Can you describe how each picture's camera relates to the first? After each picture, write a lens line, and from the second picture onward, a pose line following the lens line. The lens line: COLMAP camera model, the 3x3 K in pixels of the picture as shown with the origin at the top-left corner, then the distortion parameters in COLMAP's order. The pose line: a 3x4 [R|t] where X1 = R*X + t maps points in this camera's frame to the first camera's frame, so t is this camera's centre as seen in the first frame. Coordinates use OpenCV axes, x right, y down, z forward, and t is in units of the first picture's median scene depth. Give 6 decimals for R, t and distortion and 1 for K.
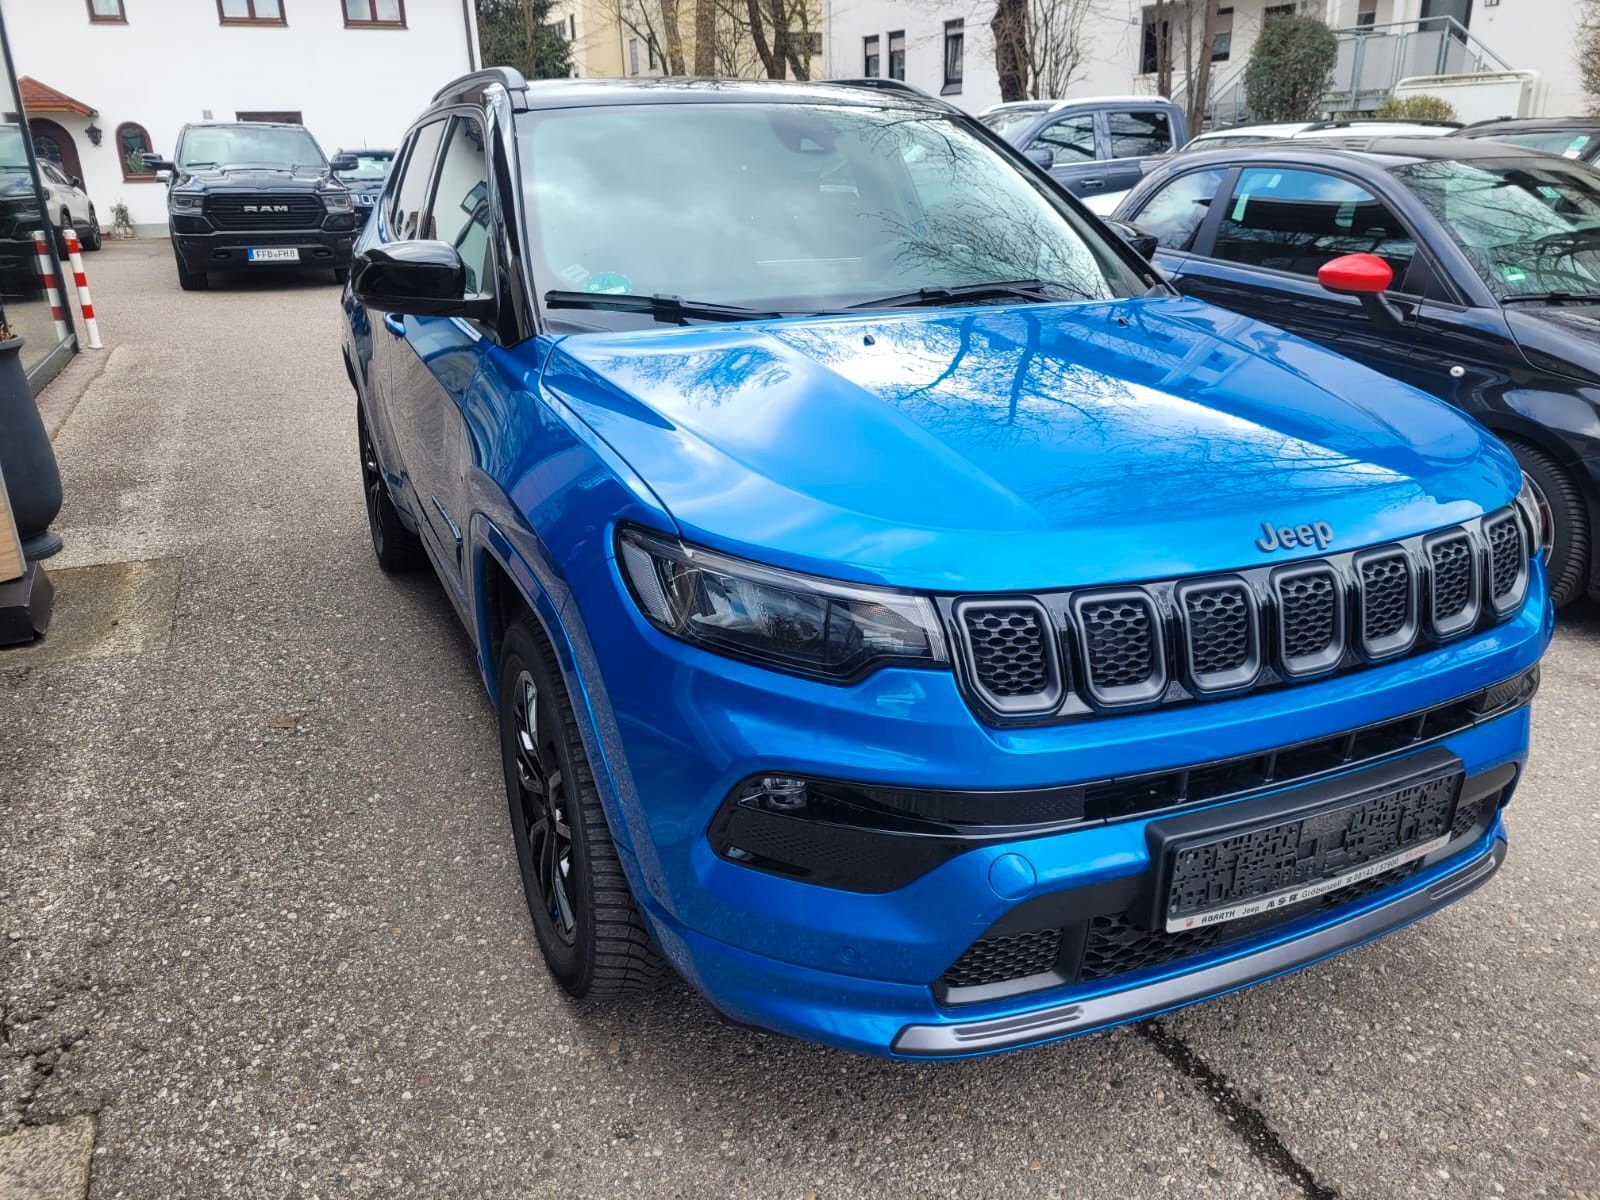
lens RADIAL K [[1207.9, 0, 800.0], [0, 1207.9, 600.0], [0, 0, 1]] dist [0.045842, -0.038857]
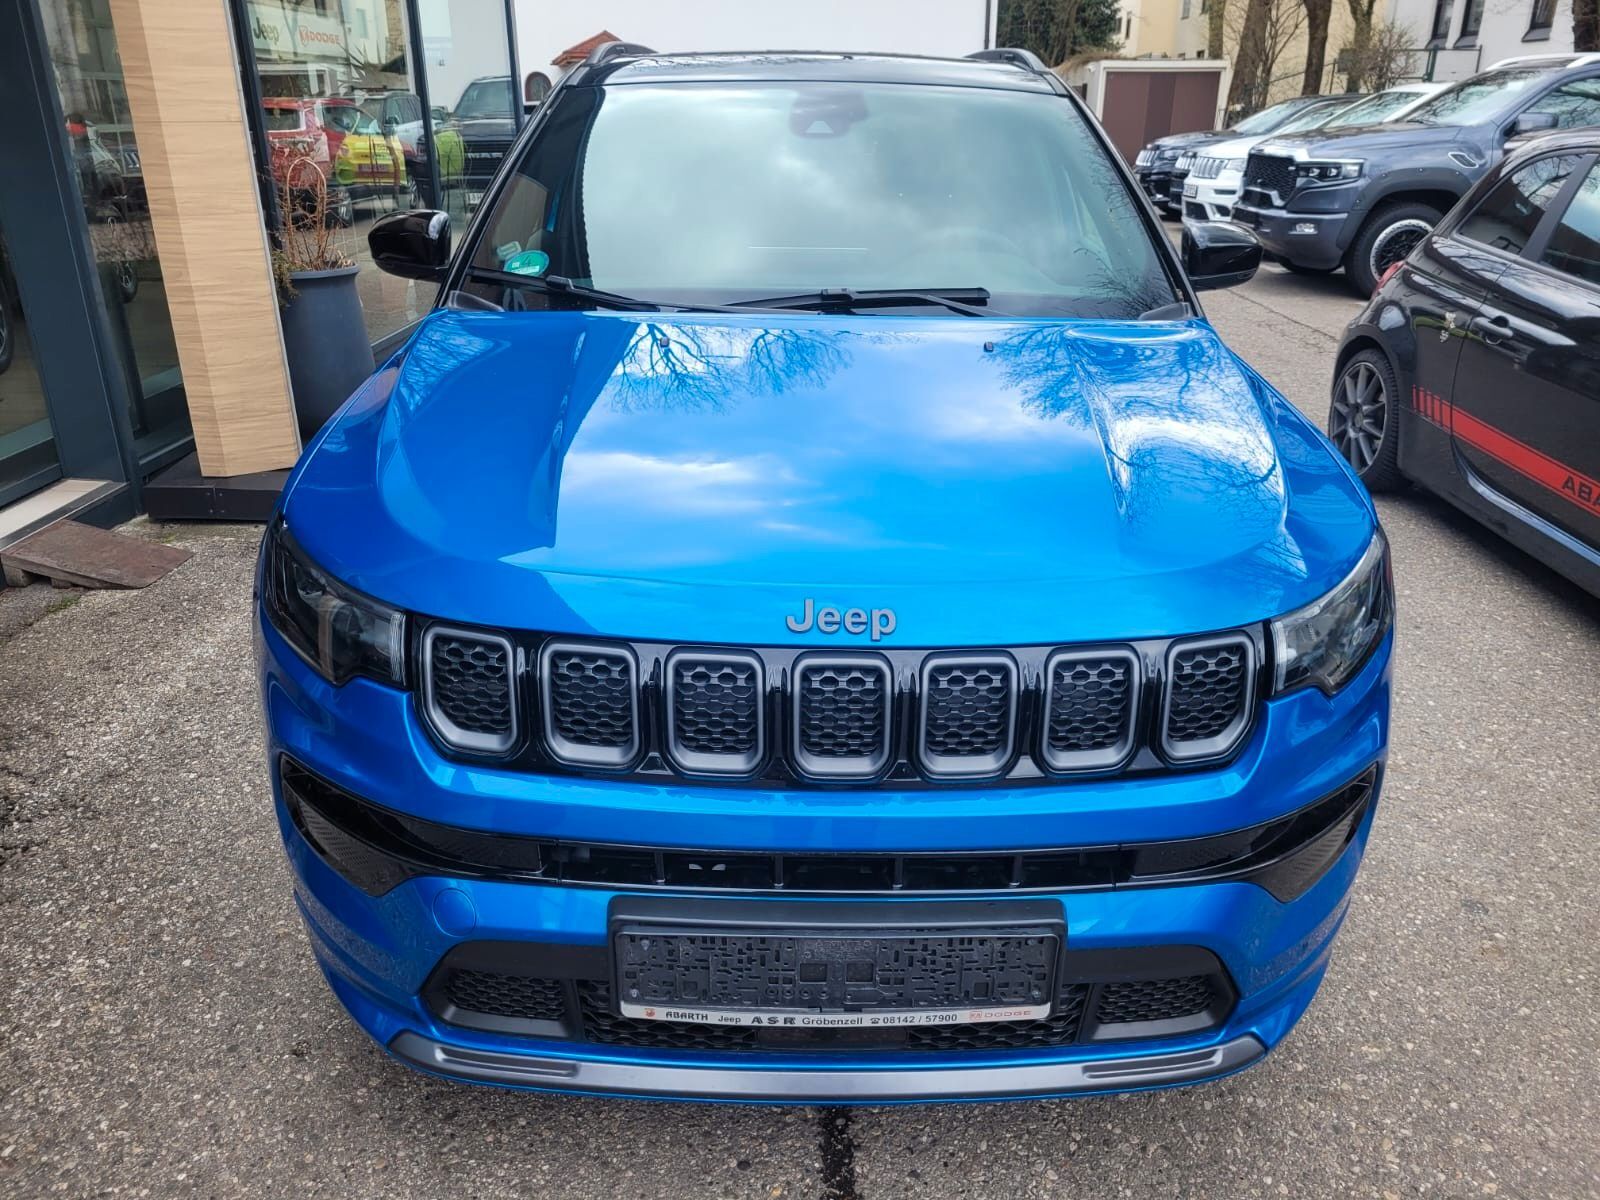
lens RADIAL K [[1209.0, 0, 799.7], [0, 1209.0, 590.7], [0, 0, 1]] dist [0.043664, -0.037744]
pose [[0.912783, 0.168407, -0.372110, 0.610672], [-0.156839, 0.985715, 0.061382, -0.106454], [0.377131, 0.002333, 0.926157, 0.161375]]
